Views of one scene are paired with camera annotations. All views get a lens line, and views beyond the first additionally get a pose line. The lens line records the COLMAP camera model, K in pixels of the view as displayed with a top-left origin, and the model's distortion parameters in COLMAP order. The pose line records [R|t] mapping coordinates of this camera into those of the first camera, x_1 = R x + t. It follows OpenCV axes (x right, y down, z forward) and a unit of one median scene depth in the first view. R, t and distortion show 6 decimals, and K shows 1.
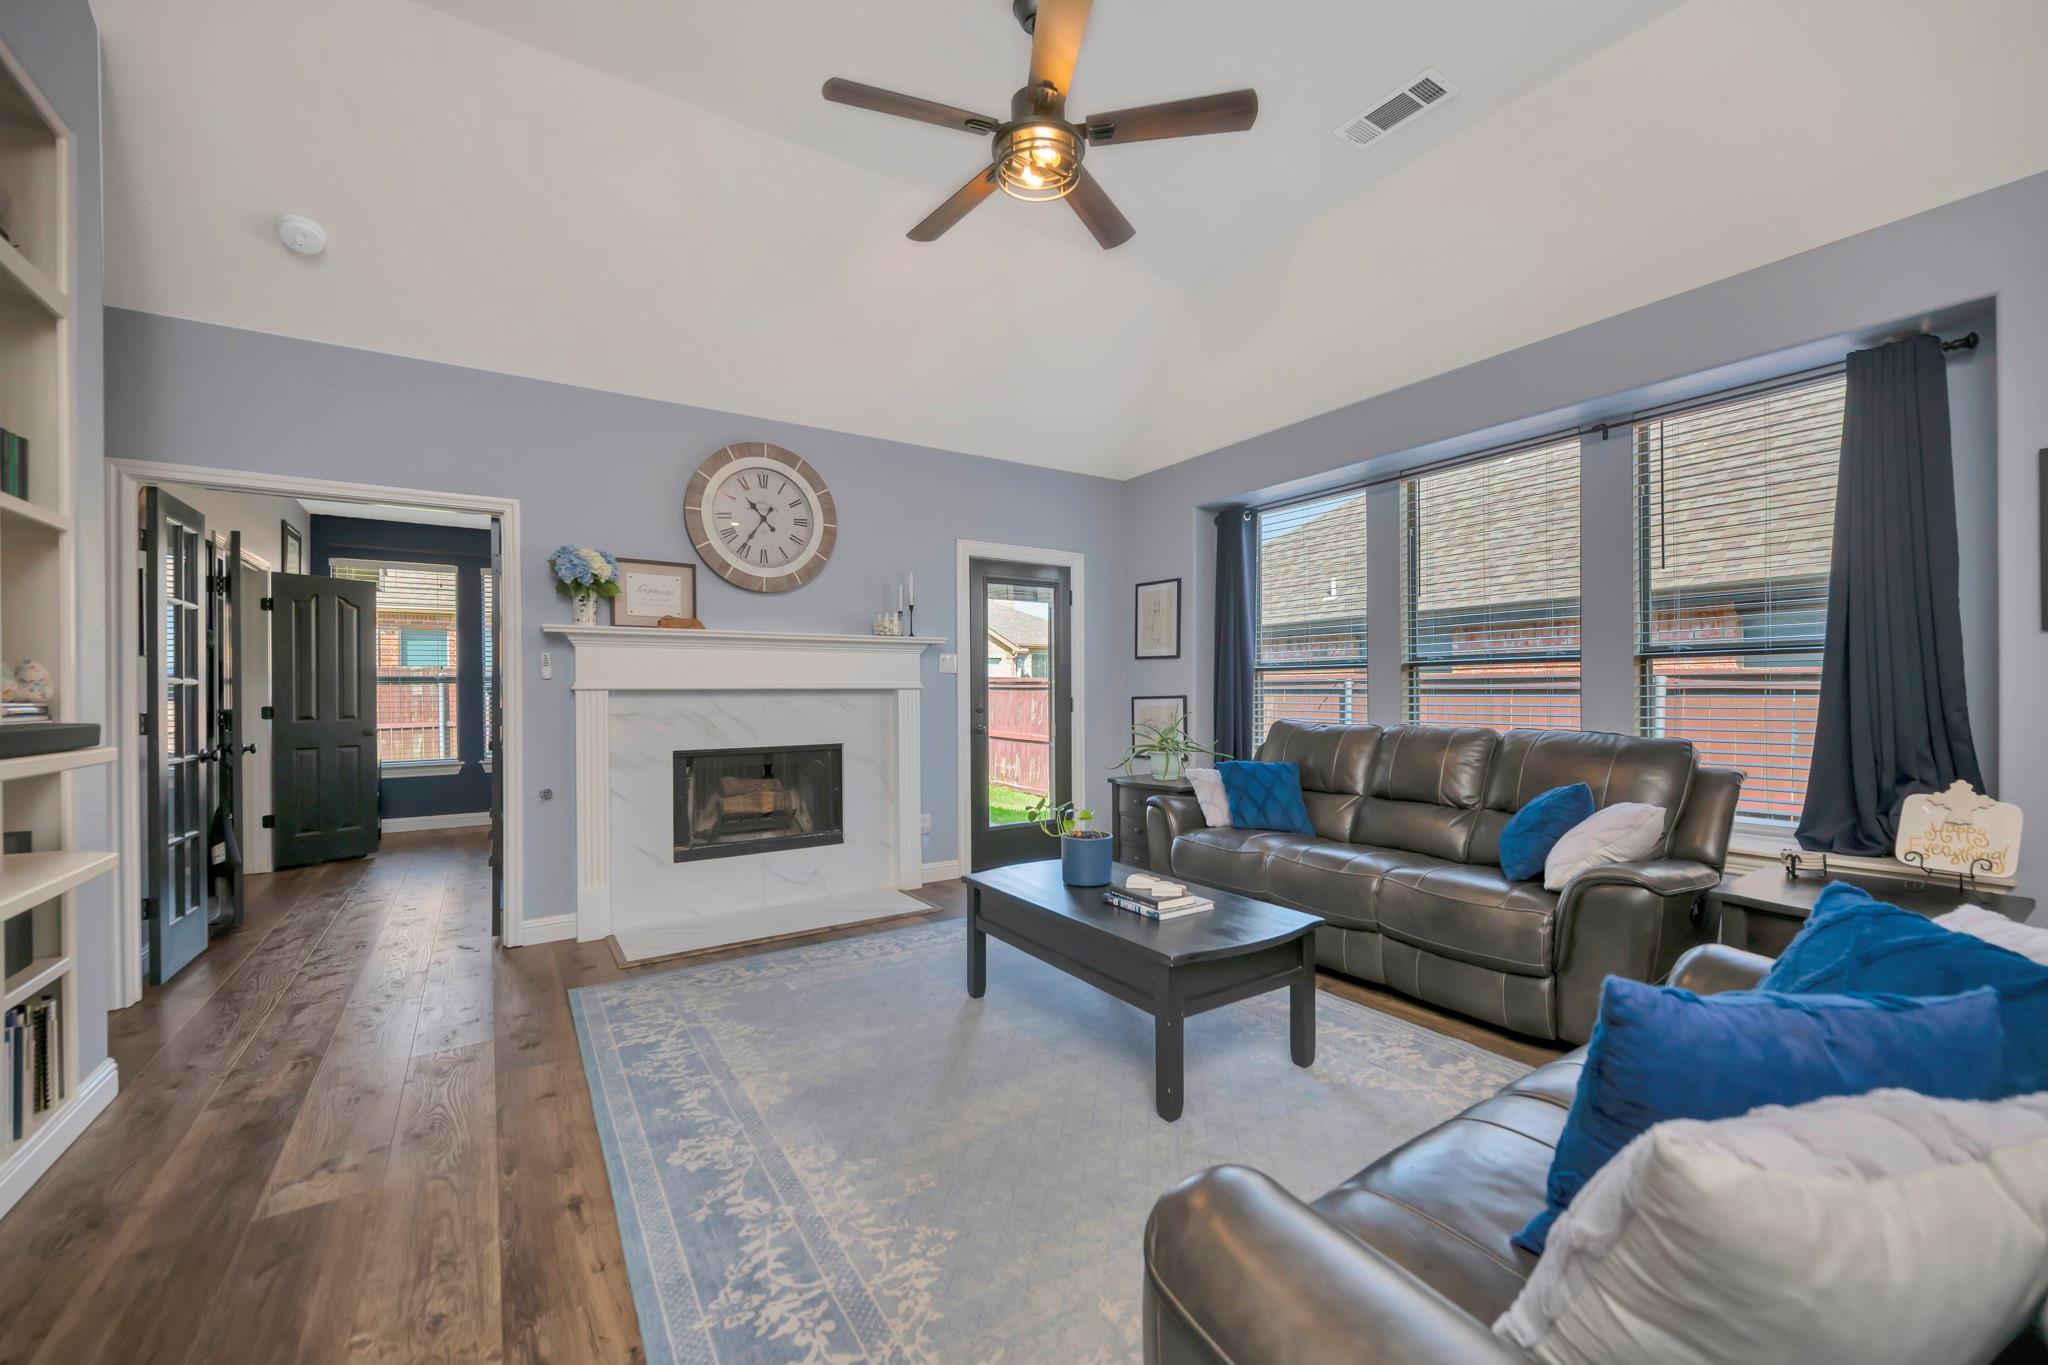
lens RADIAL K [[809.2, 0, 1029.4], [0, 809.2, 695.1], [0, 0, 1]] dist [-0.001243, -0.000184]
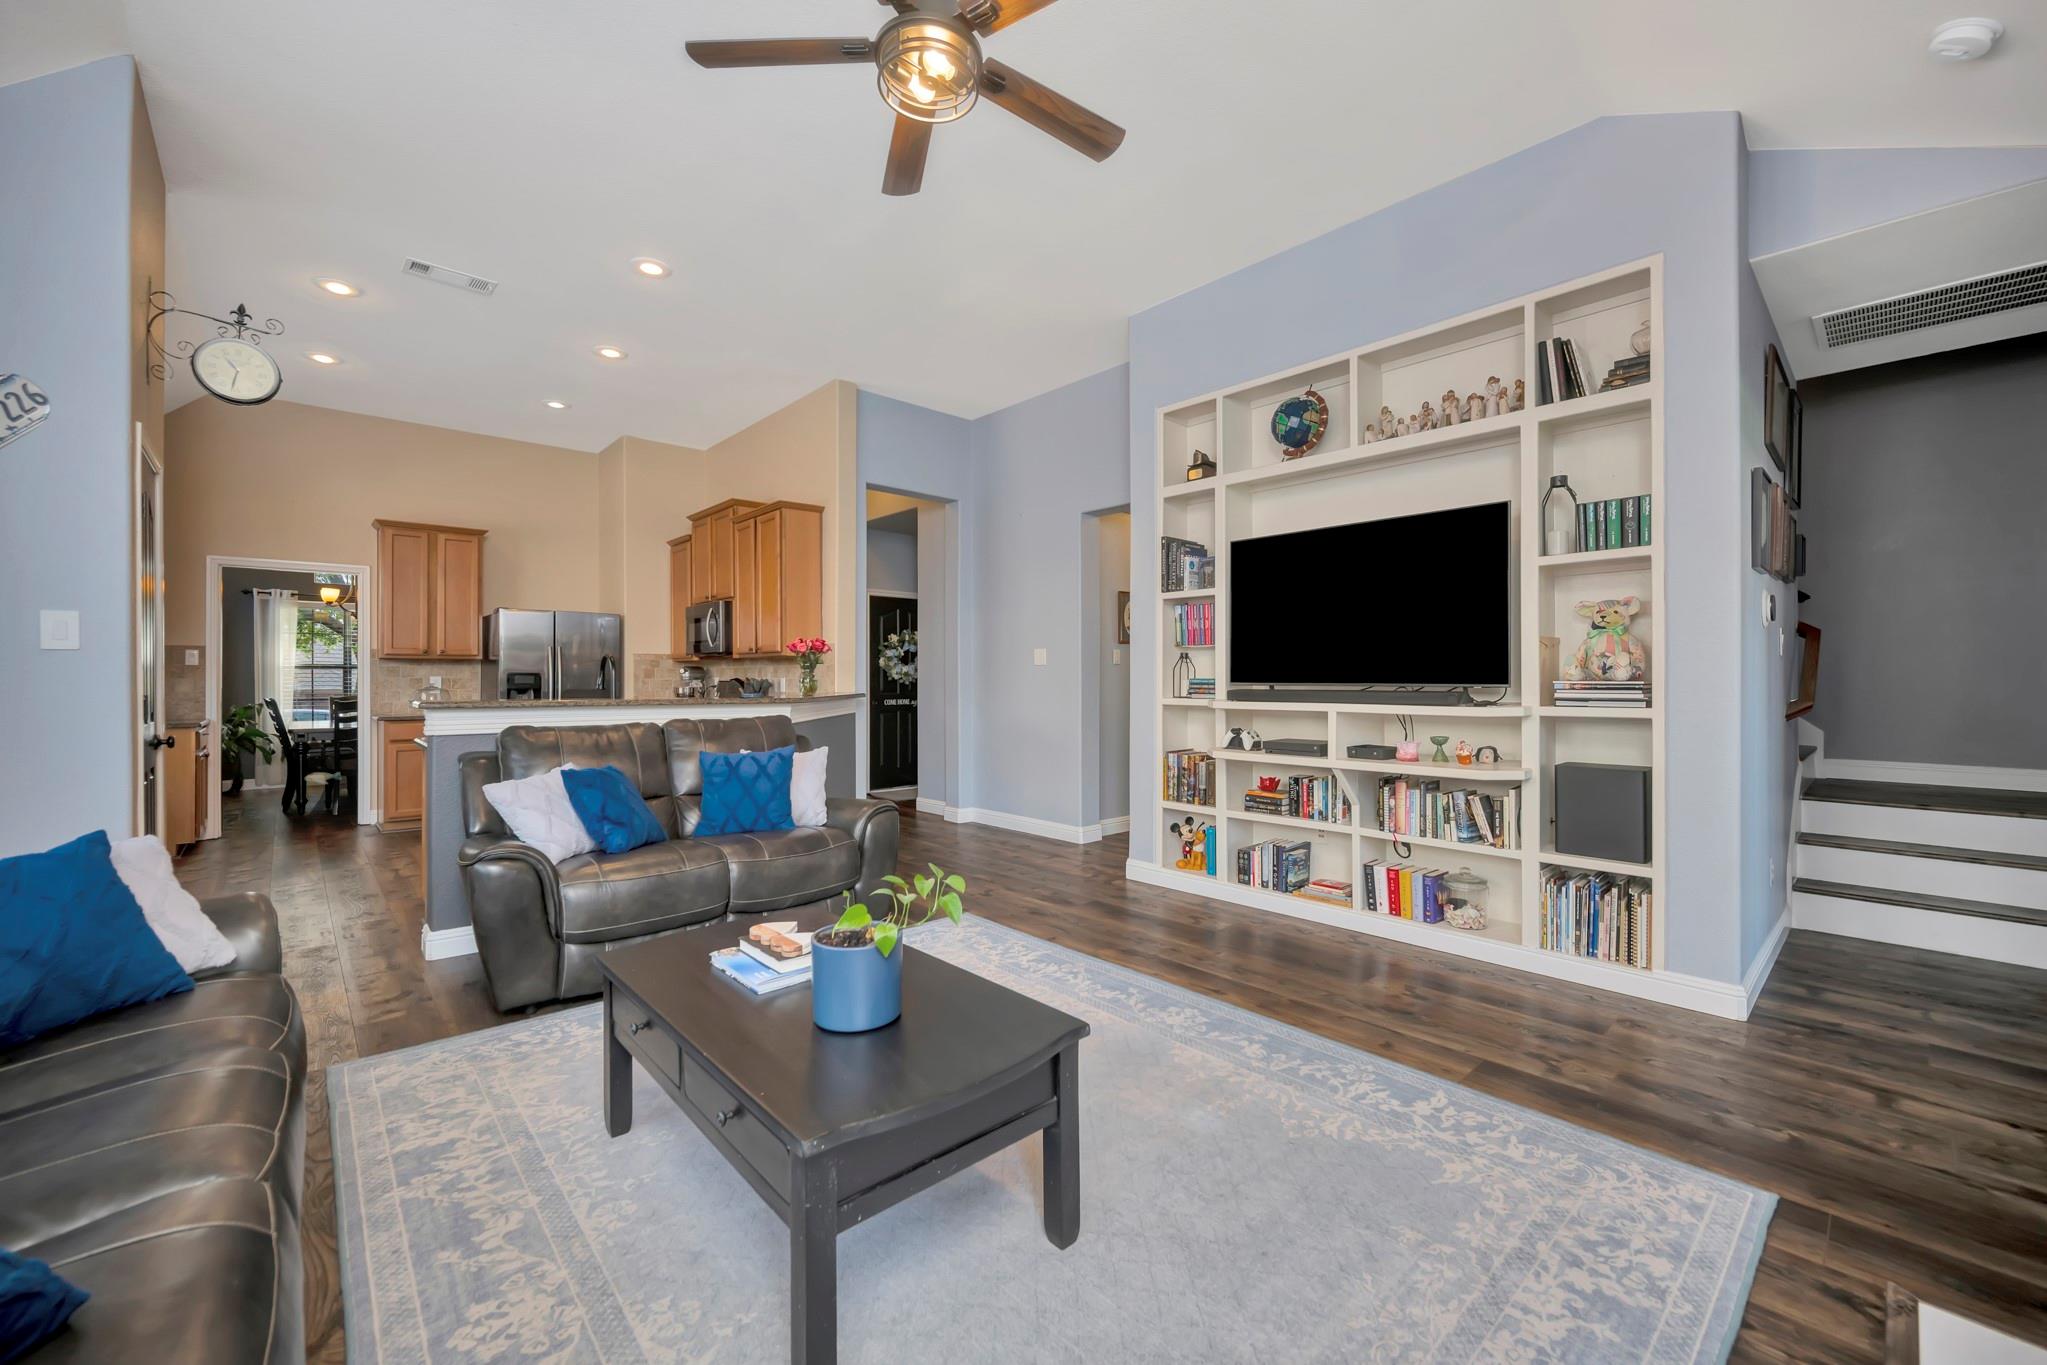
lens RADIAL K [[811.2, 0, 1027.0], [0, 811.2, 673.0], [0, 0, 1]] dist [-0.002649, -0.000345]
pose [[-0.987513, 0.008748, -0.157295, 0.030609], [0.009058, 0.999958, -0.001258, -0.007059], [0.157277, -0.002668, -0.987551, 1.150768]]
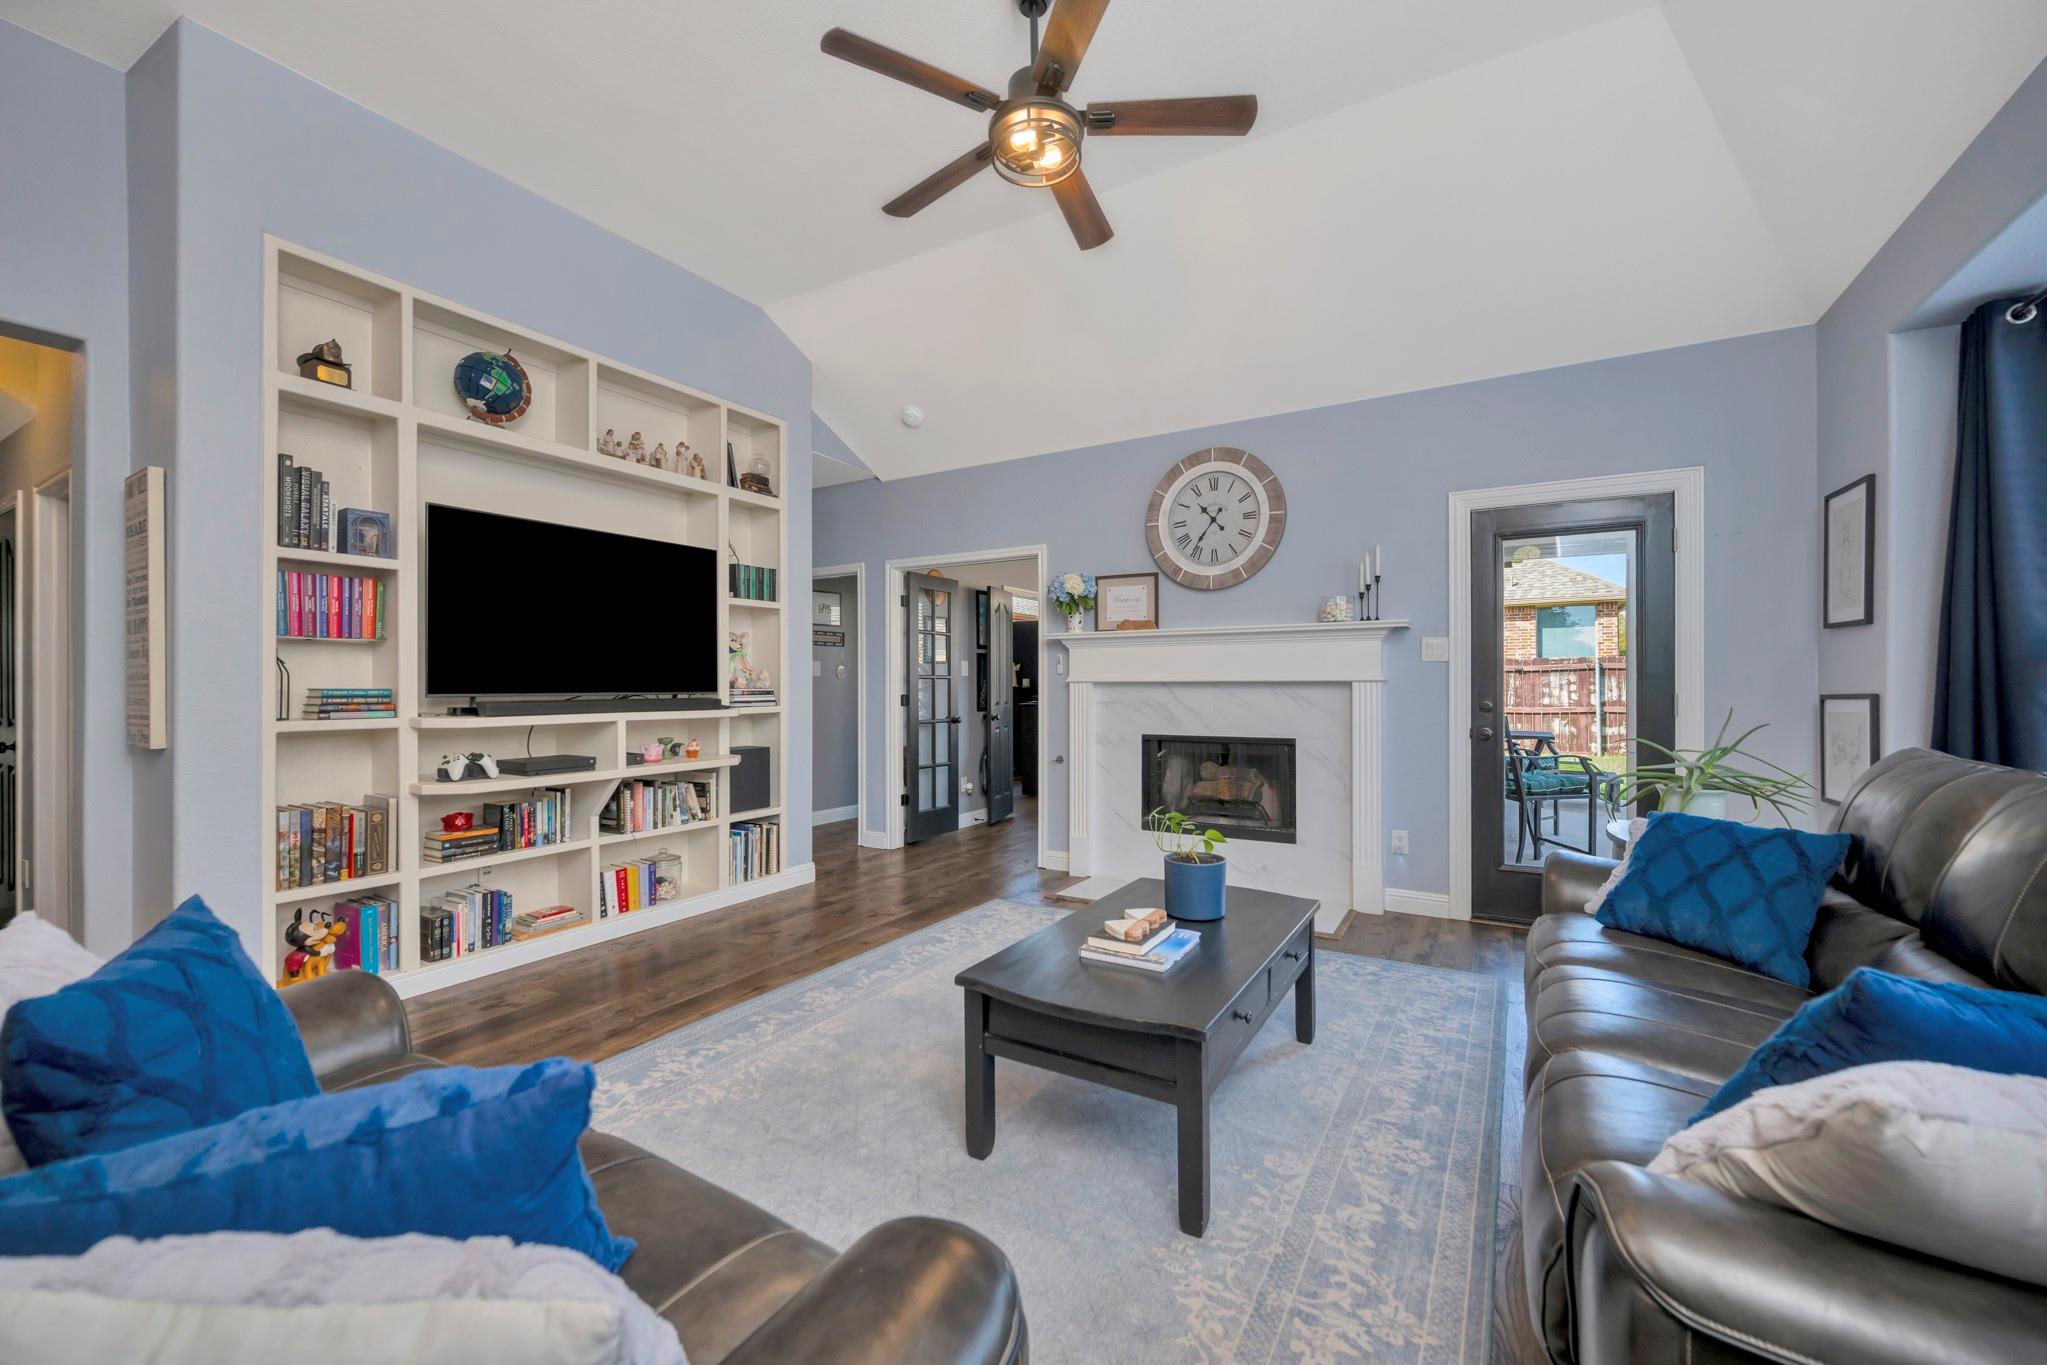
lens RADIAL K [[808.1, 0, 1036.8], [0, 808.1, 685.5], [0, 0, 1]] dist [0.005203, 0.000410]
pose [[0.440527, 0.007319, -0.897709, 0.547418], [-0.003300, 0.999973, 0.006534, -0.008840], [0.897733, 0.000084, 0.440540, 0.348371]]
